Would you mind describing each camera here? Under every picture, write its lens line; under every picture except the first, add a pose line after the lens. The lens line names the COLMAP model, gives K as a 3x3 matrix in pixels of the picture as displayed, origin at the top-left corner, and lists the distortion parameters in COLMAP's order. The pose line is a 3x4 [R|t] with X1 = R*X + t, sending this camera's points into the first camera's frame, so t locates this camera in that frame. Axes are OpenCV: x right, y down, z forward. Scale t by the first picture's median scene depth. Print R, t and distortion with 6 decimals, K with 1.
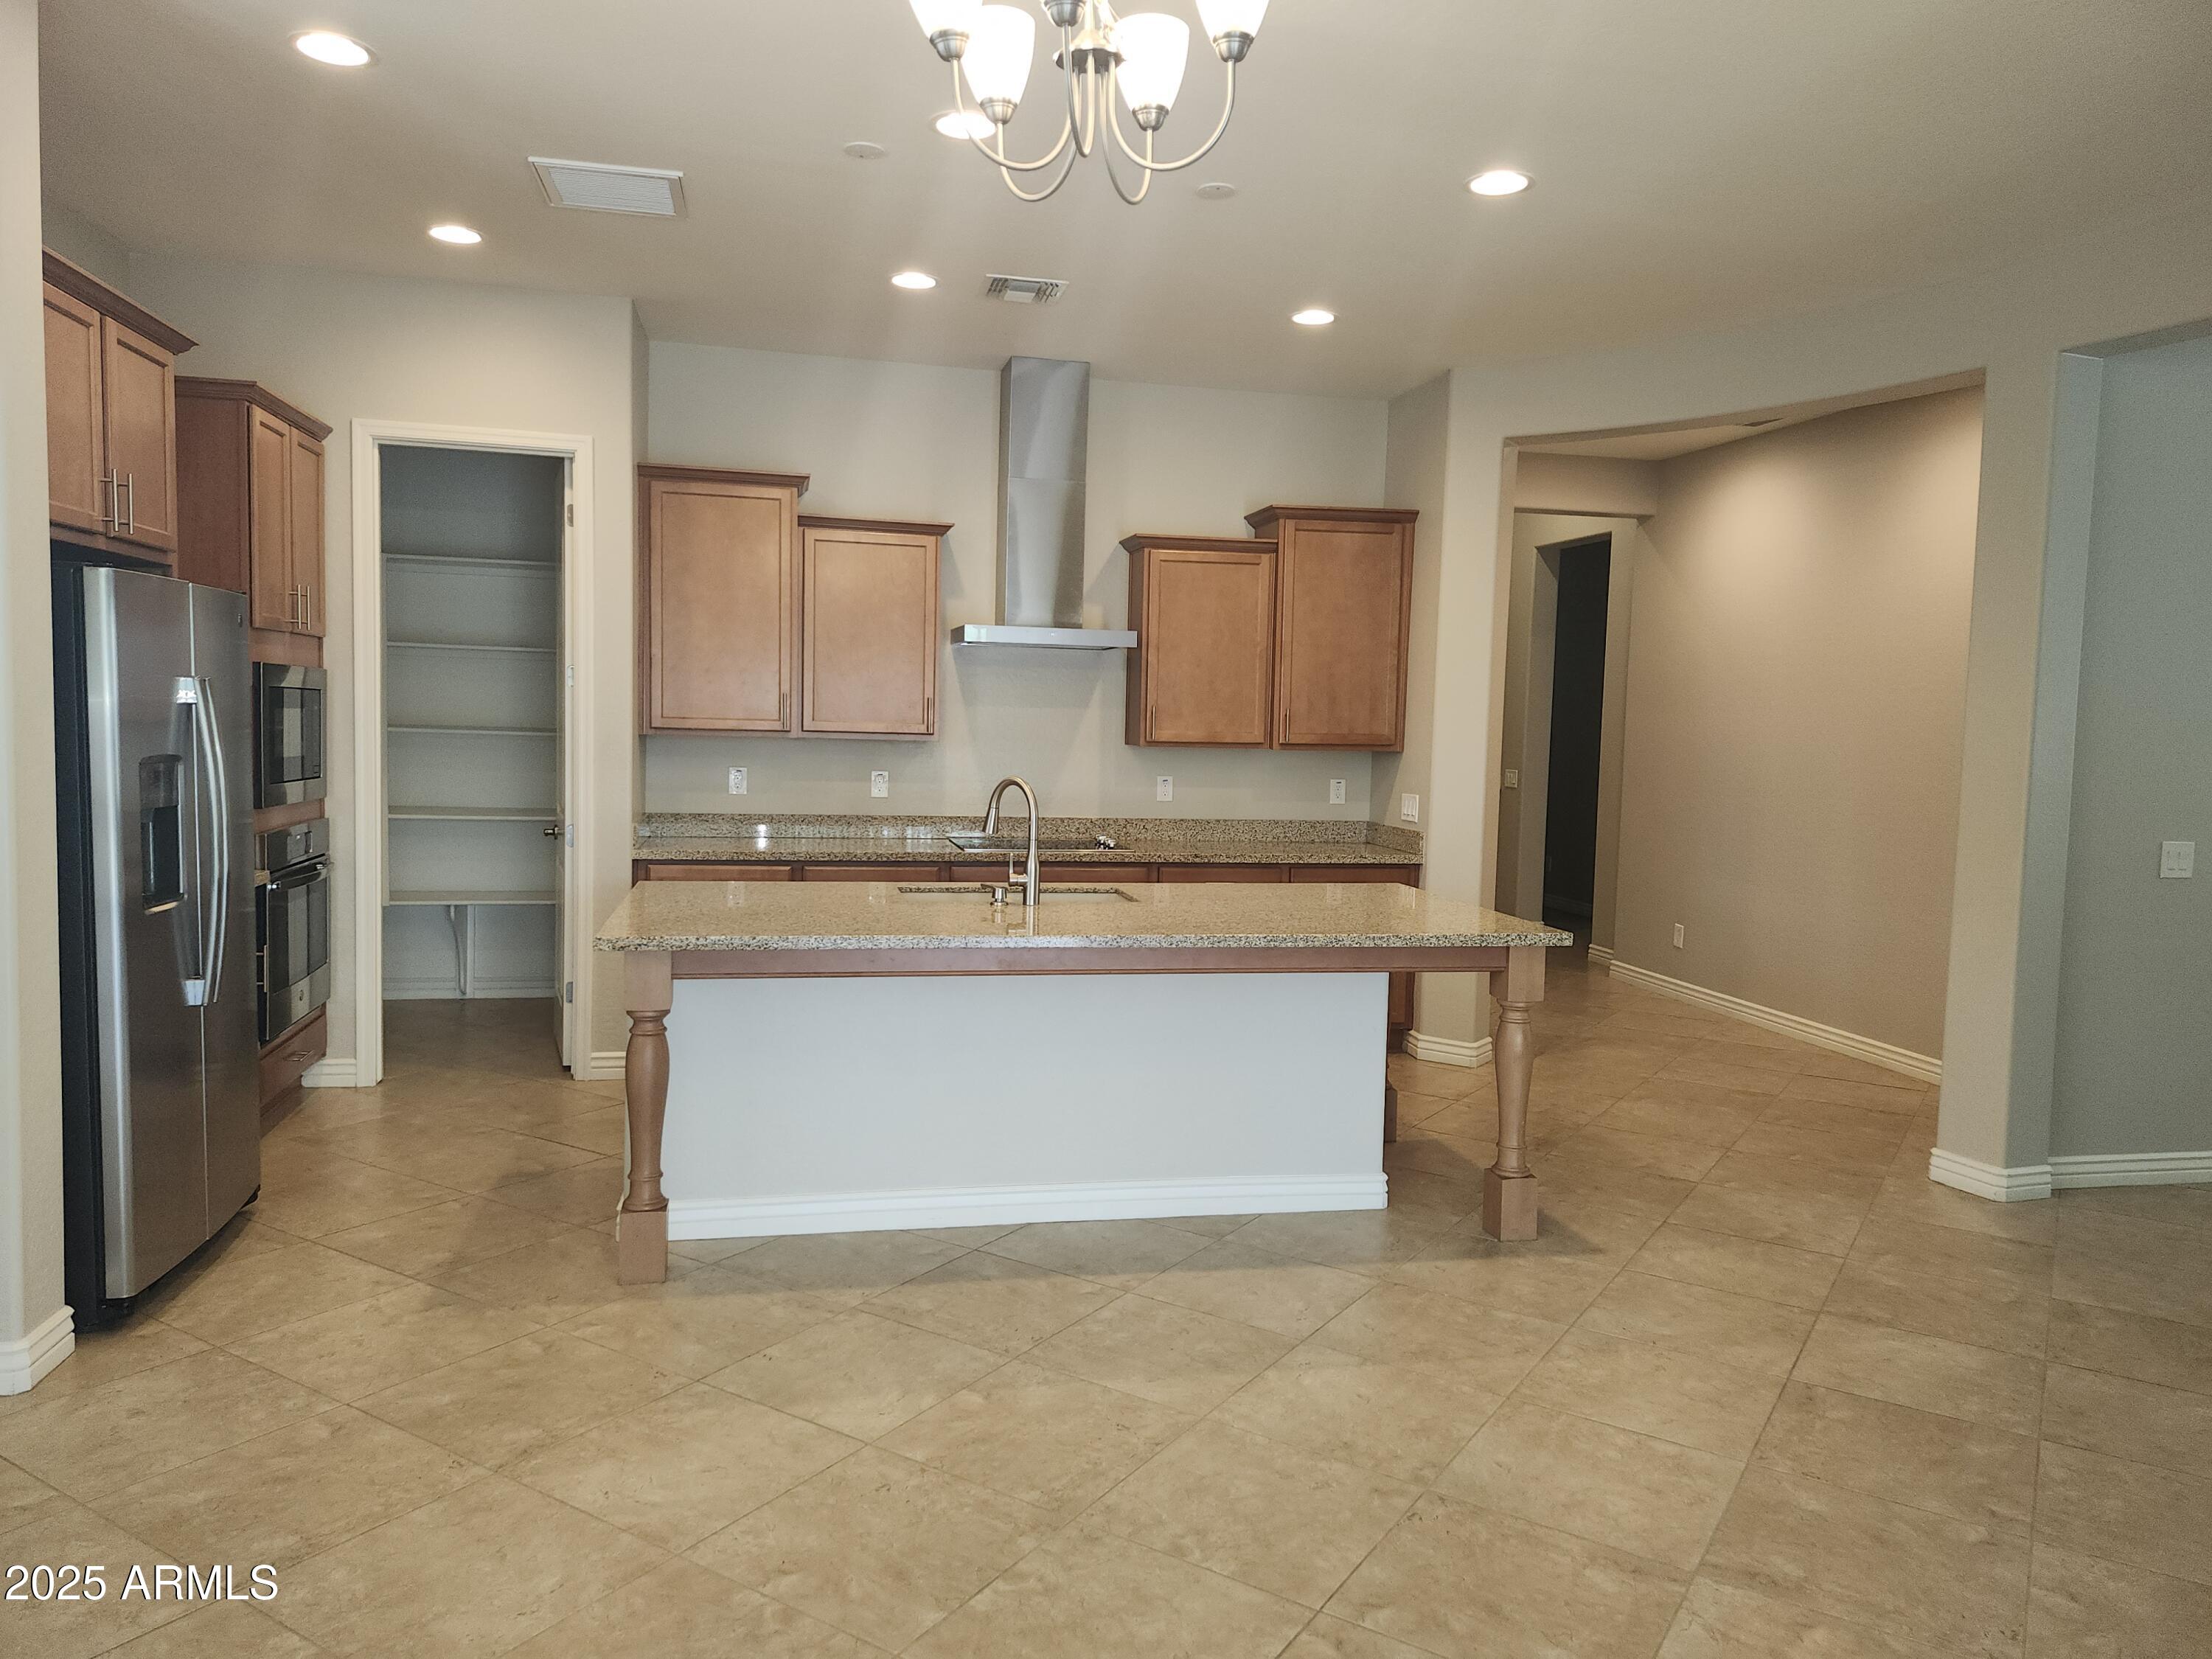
lens RADIAL K [[1519.0, 0, 1108.1], [0, 1519.0, 813.0], [0, 0, 1]] dist [0.022285, -0.009894]
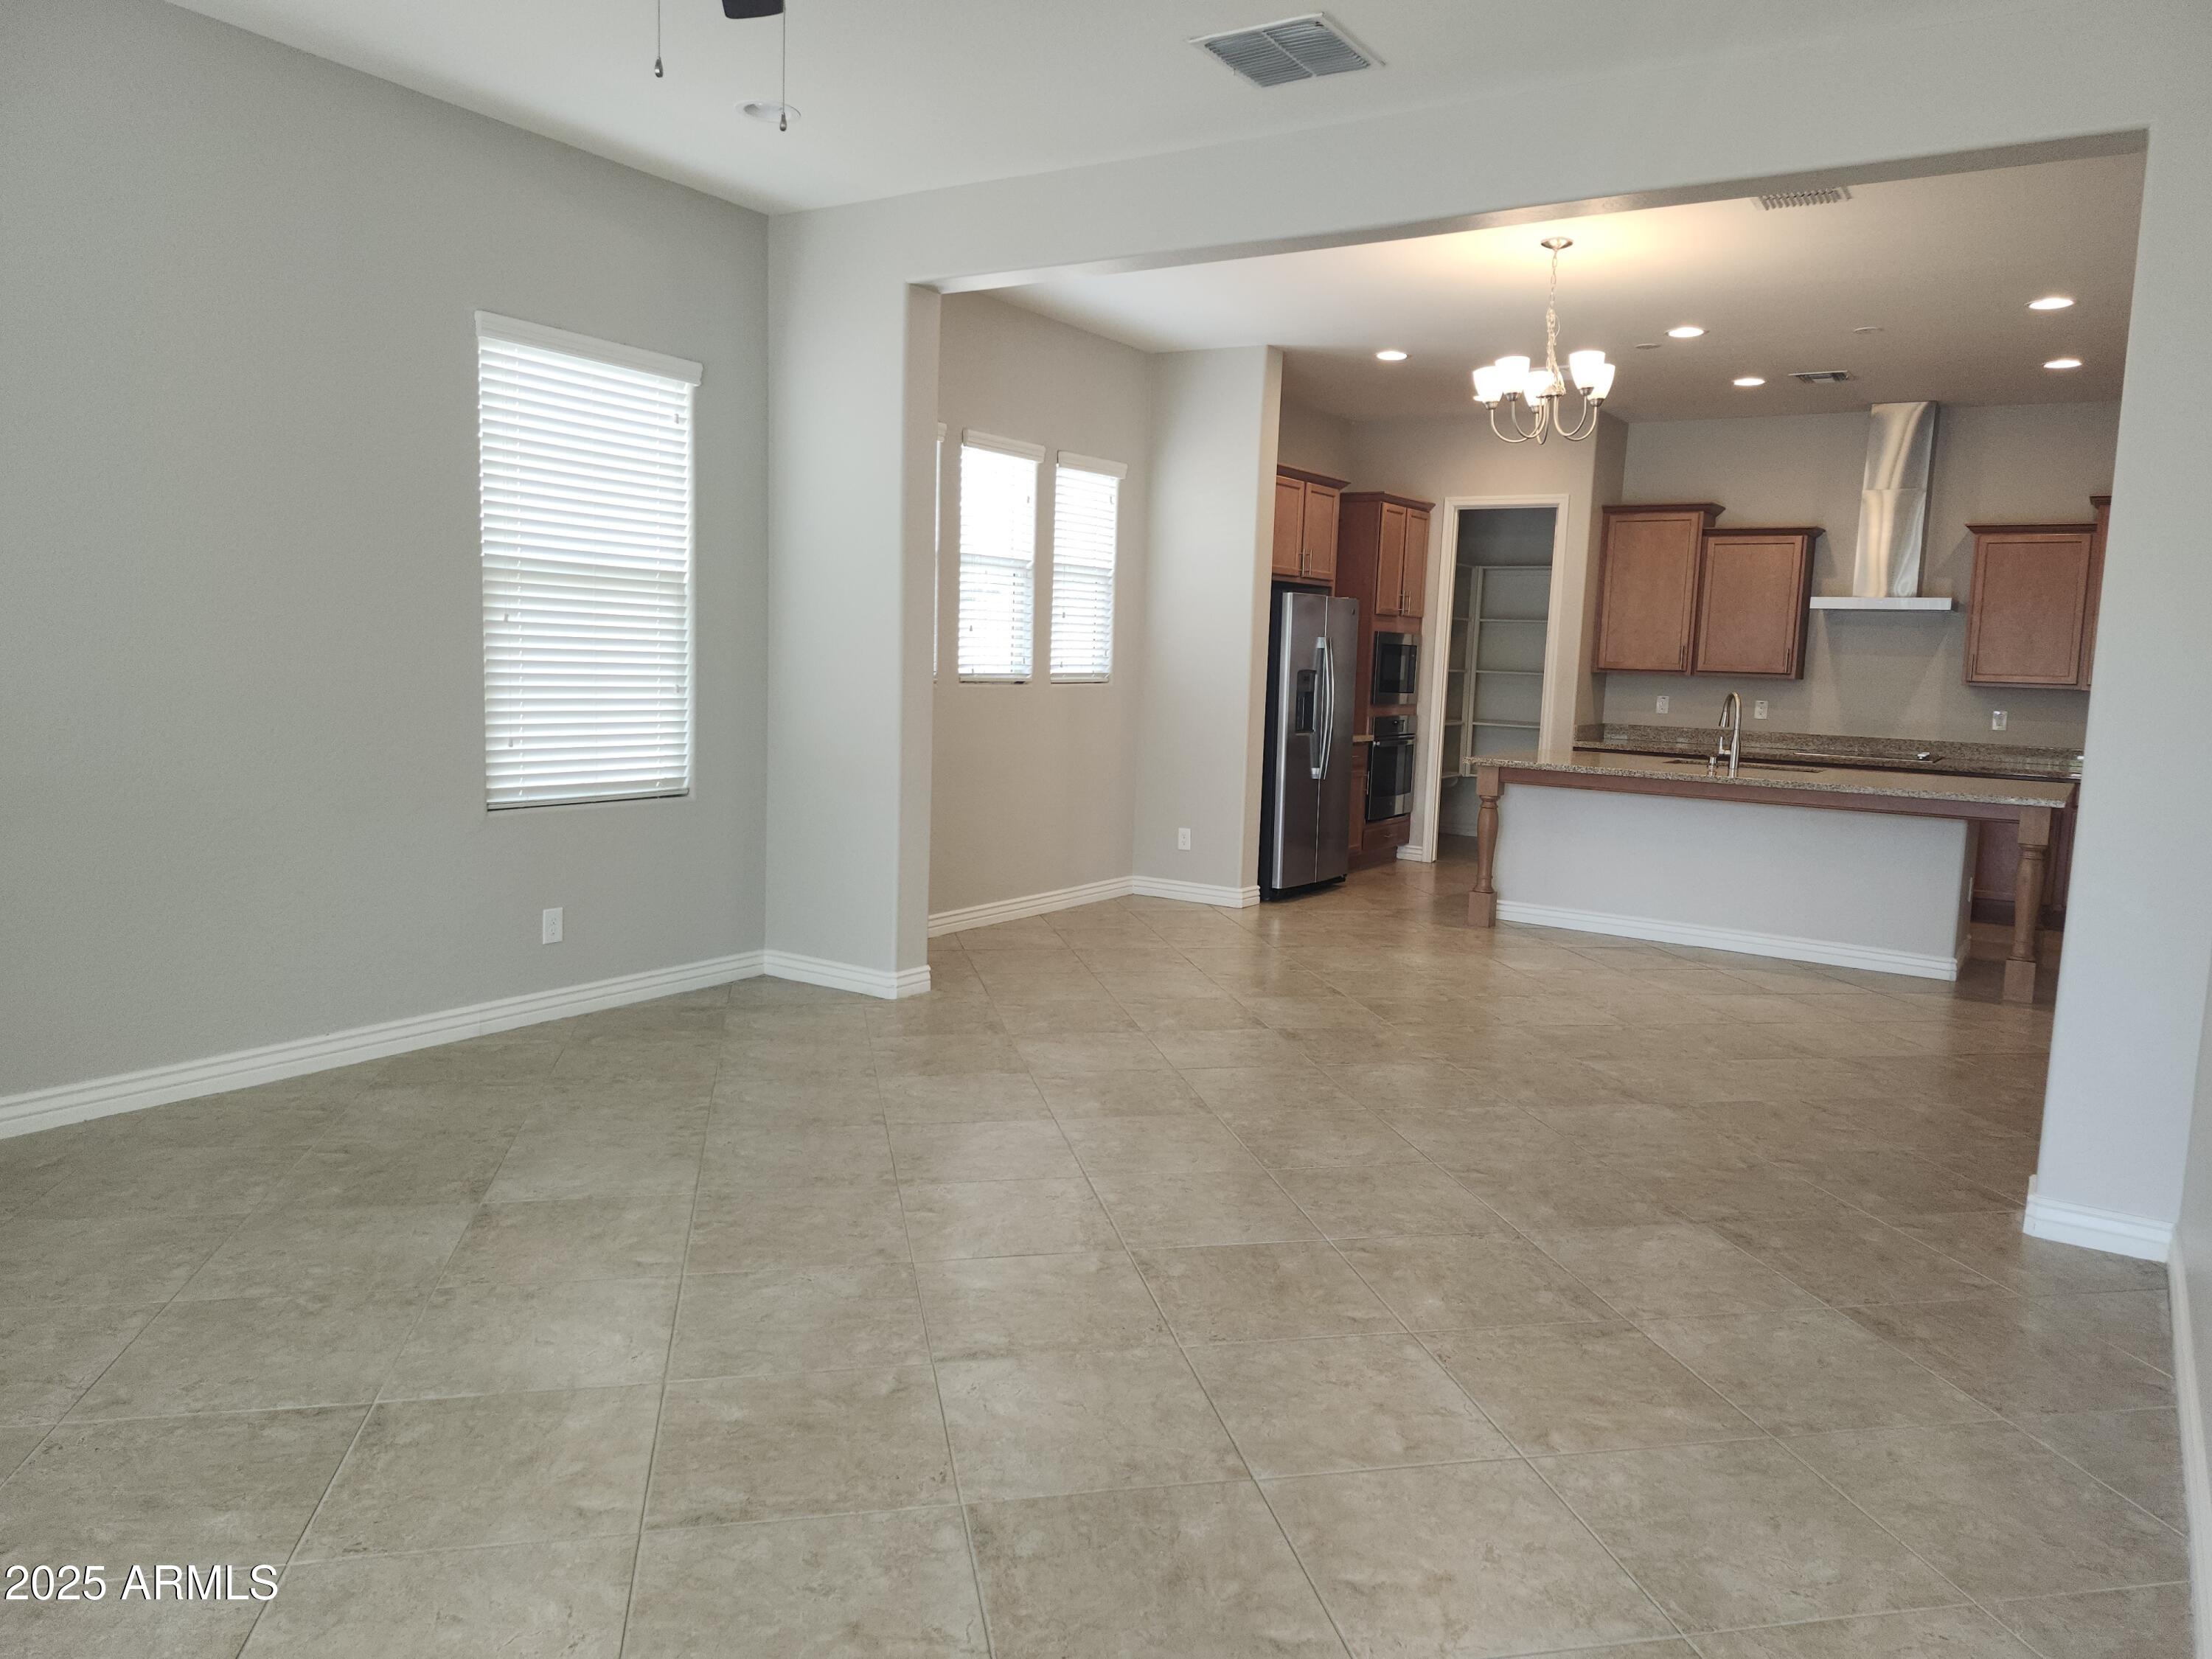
lens RADIAL K [[1519.0, 0, 1111.7], [0, 1519.0, 829.2], [0, 0, 1]] dist [0.022285, -0.009894]
pose [[0.690624, 0.080351, -0.718737, 0.586557], [-0.059925, 0.996749, 0.053849, 0.065902], [0.720727, 0.005881, 0.693194, -0.565115]]
